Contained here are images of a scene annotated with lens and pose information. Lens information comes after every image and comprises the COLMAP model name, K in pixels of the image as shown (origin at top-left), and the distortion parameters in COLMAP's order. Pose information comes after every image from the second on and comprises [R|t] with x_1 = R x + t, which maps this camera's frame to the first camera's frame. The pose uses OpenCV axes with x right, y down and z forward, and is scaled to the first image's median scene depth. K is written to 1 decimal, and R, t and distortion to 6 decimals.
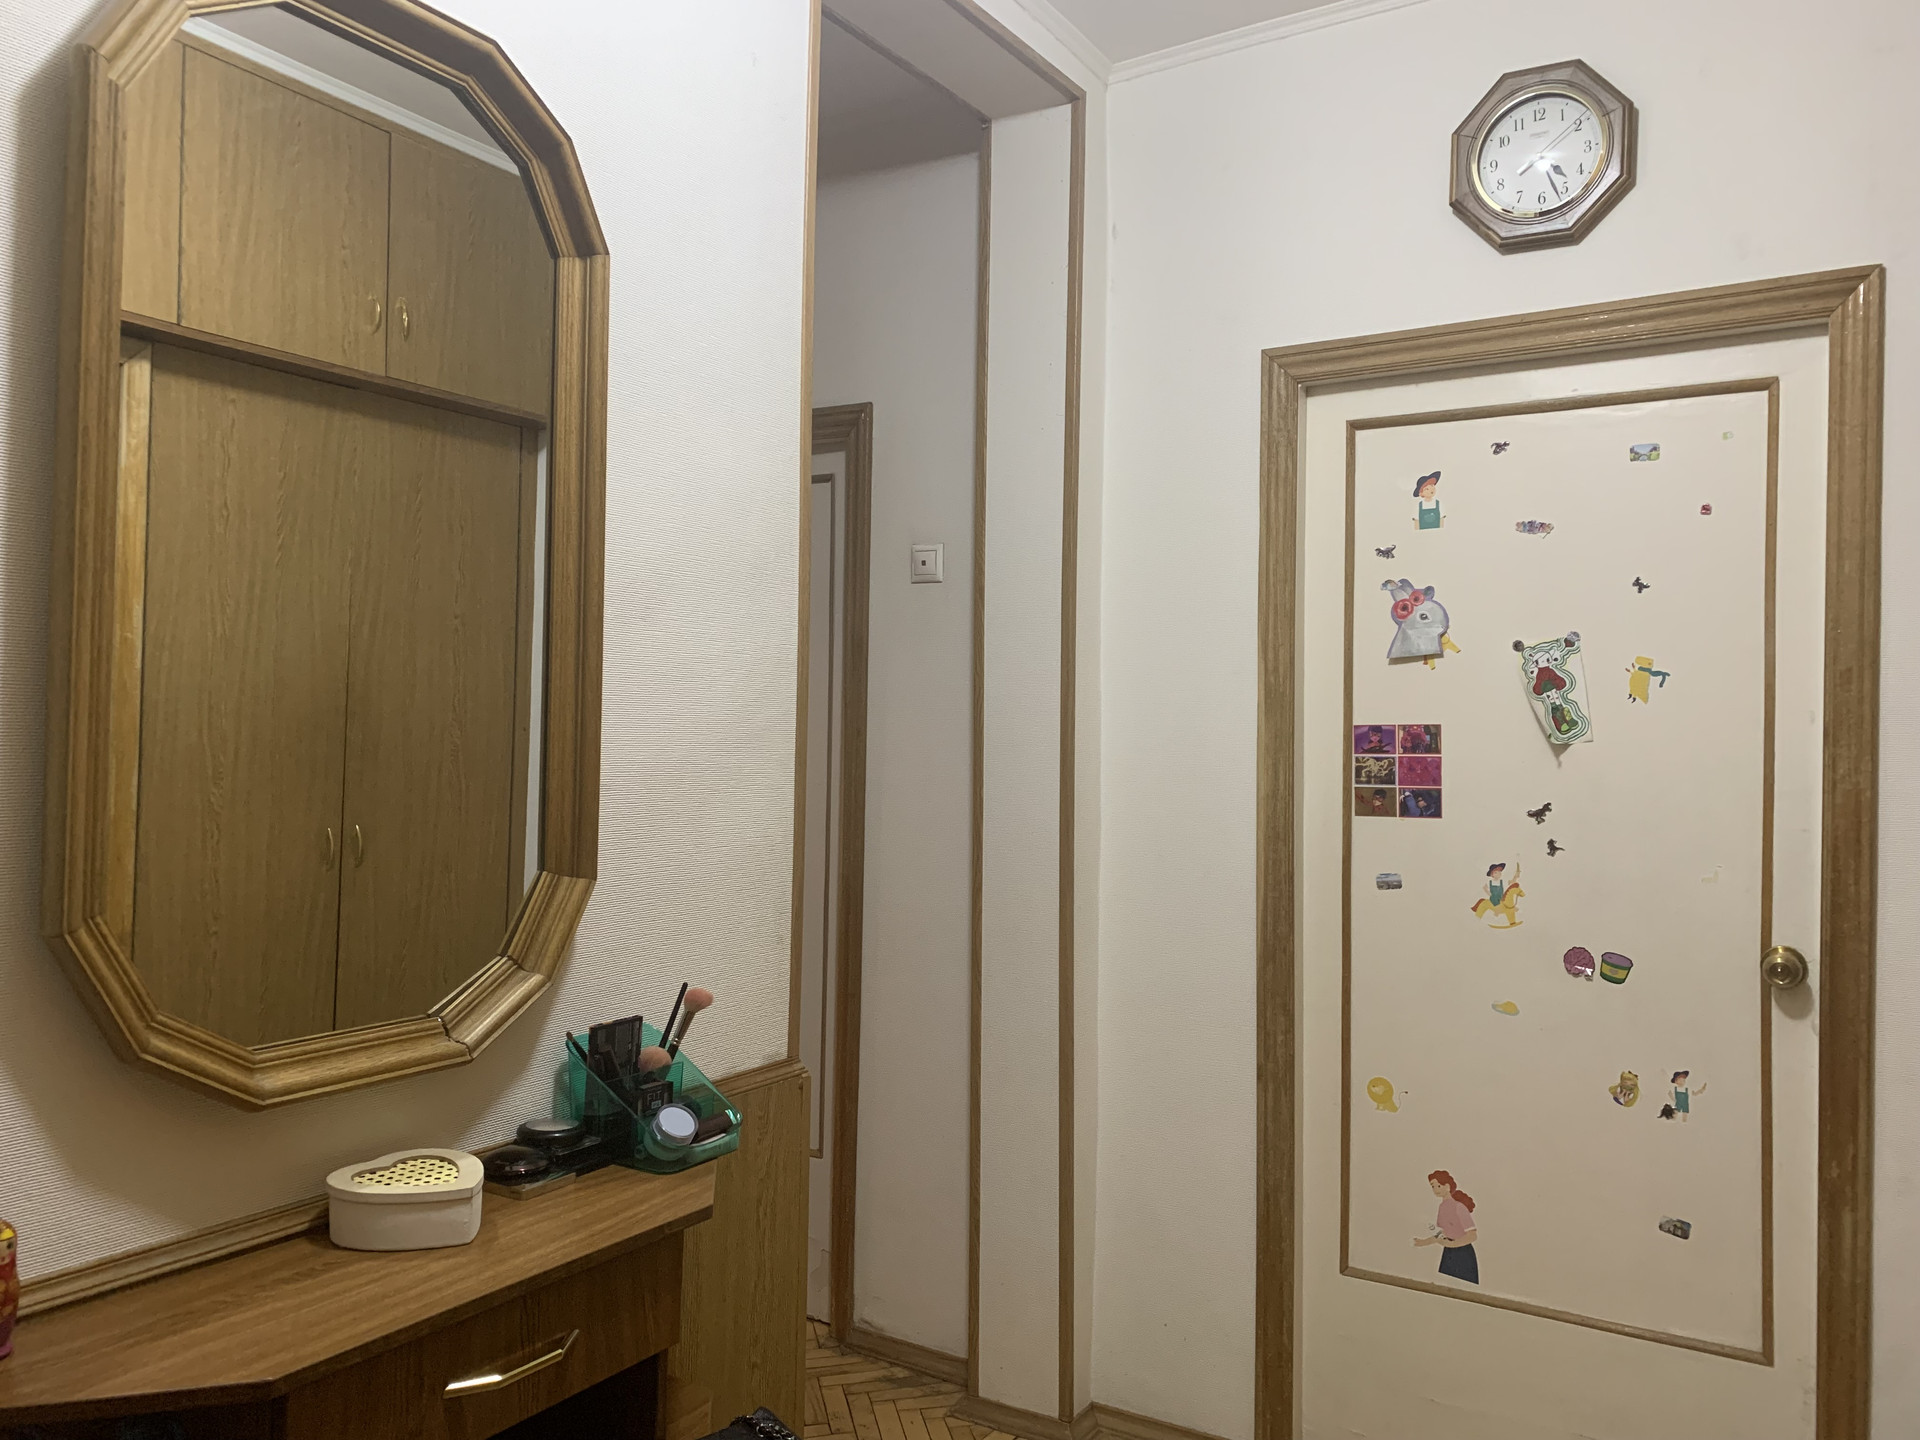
lens RADIAL K [[1461.8, 0, 953.5], [0, 1461.8, 722.3], [0, 0, 1]] dist [0.088230, -0.105565]
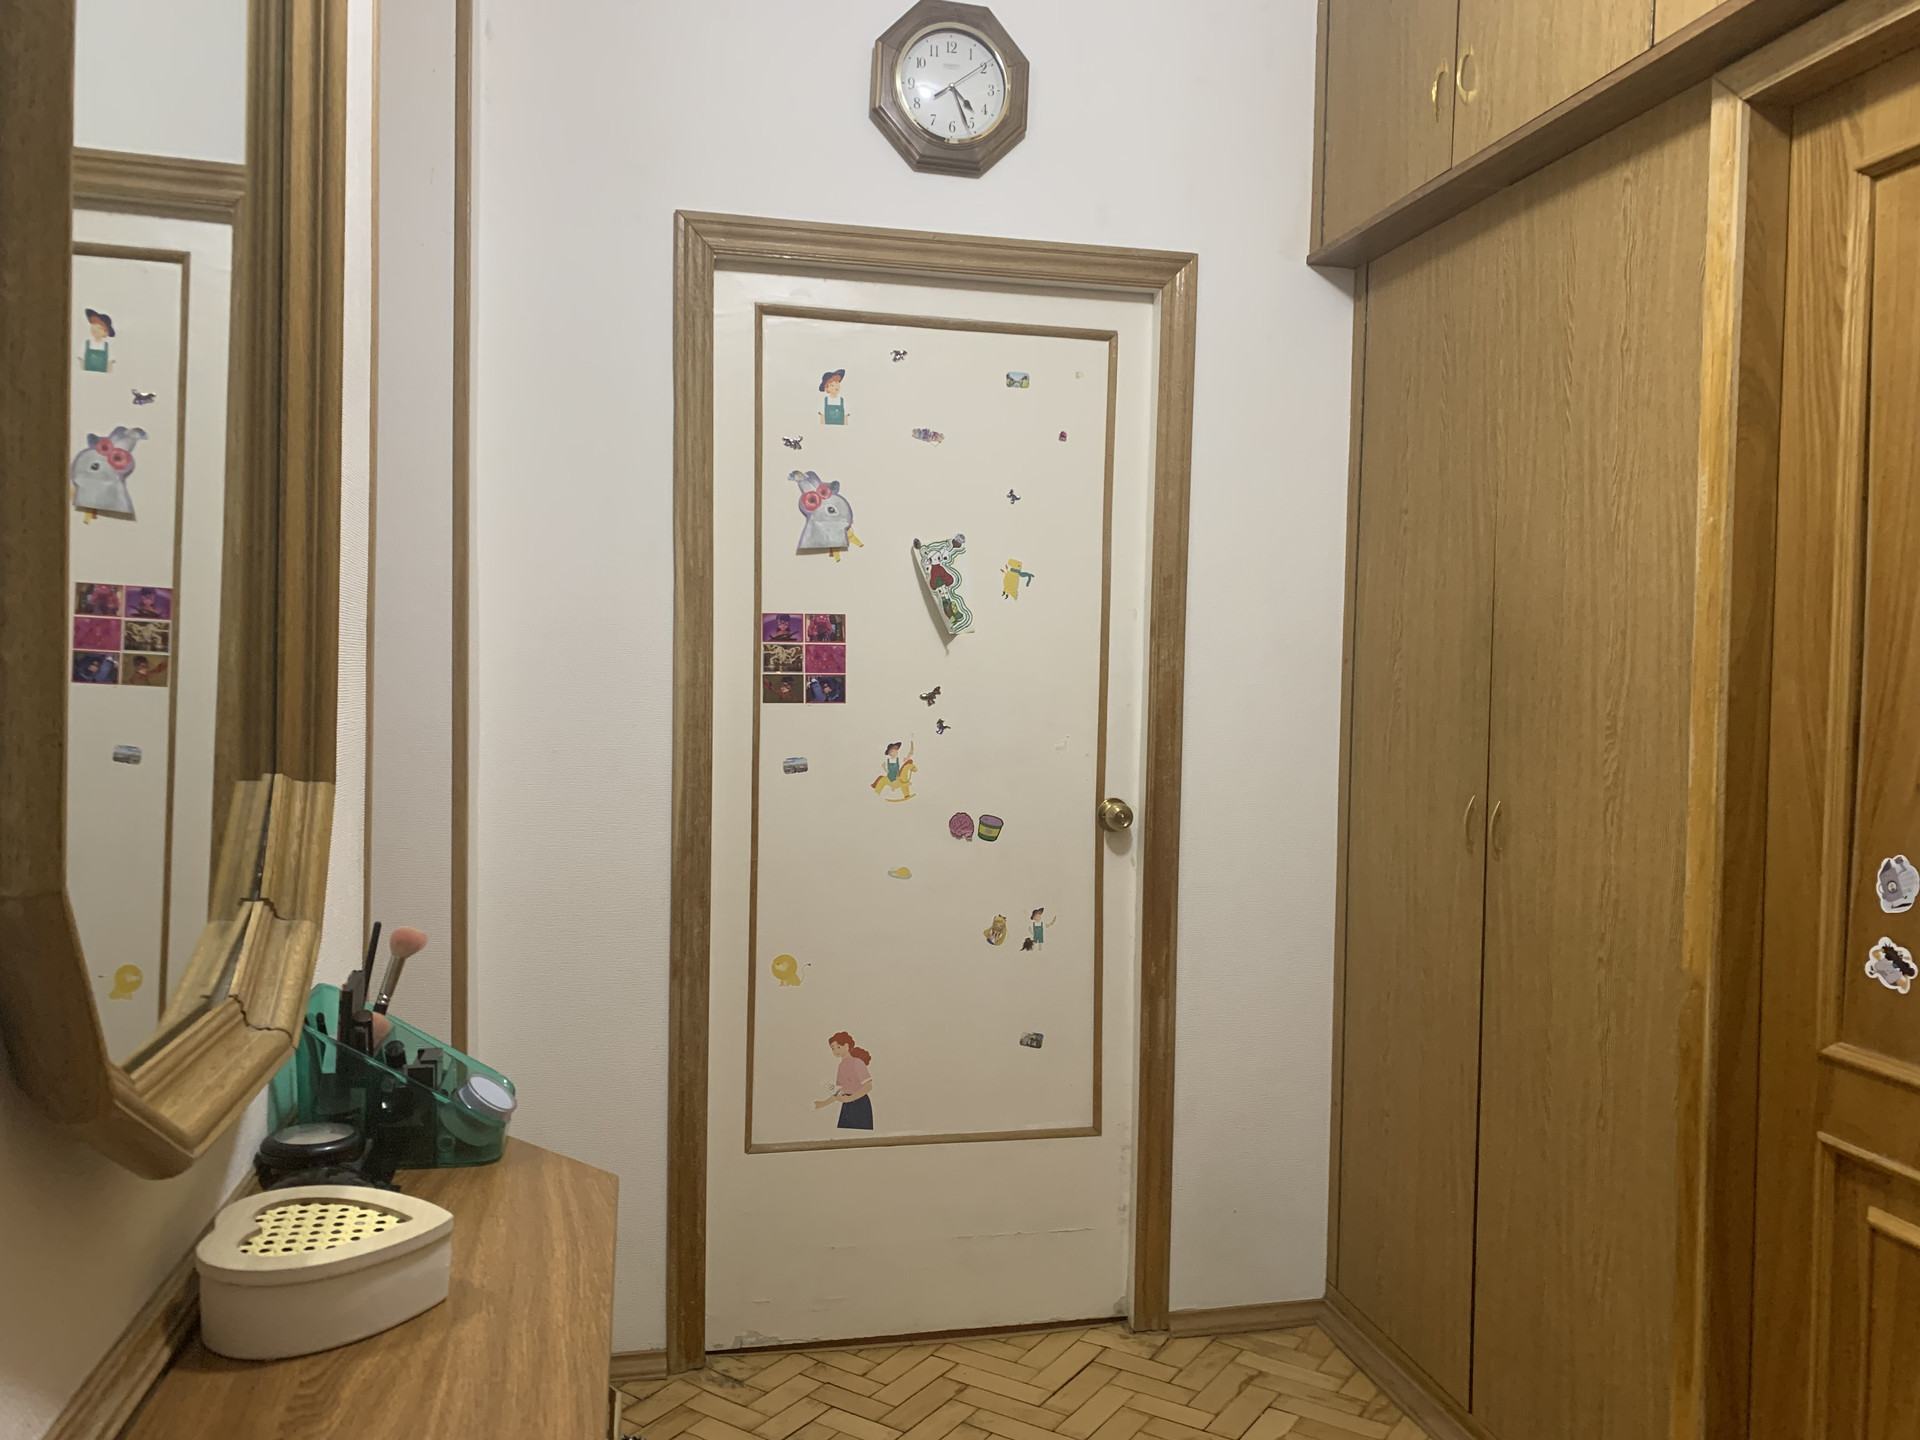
lens RADIAL K [[1461.8, 0, 963.3], [0, 1461.8, 721.1], [0, 0, 1]] dist [0.088230, -0.105565]
pose [[0.715239, -0.022150, 0.698529, -0.353628], [-0.015870, 0.998725, 0.047919, 0.027374], [-0.698700, -0.045359, 0.713976, 0.199969]]
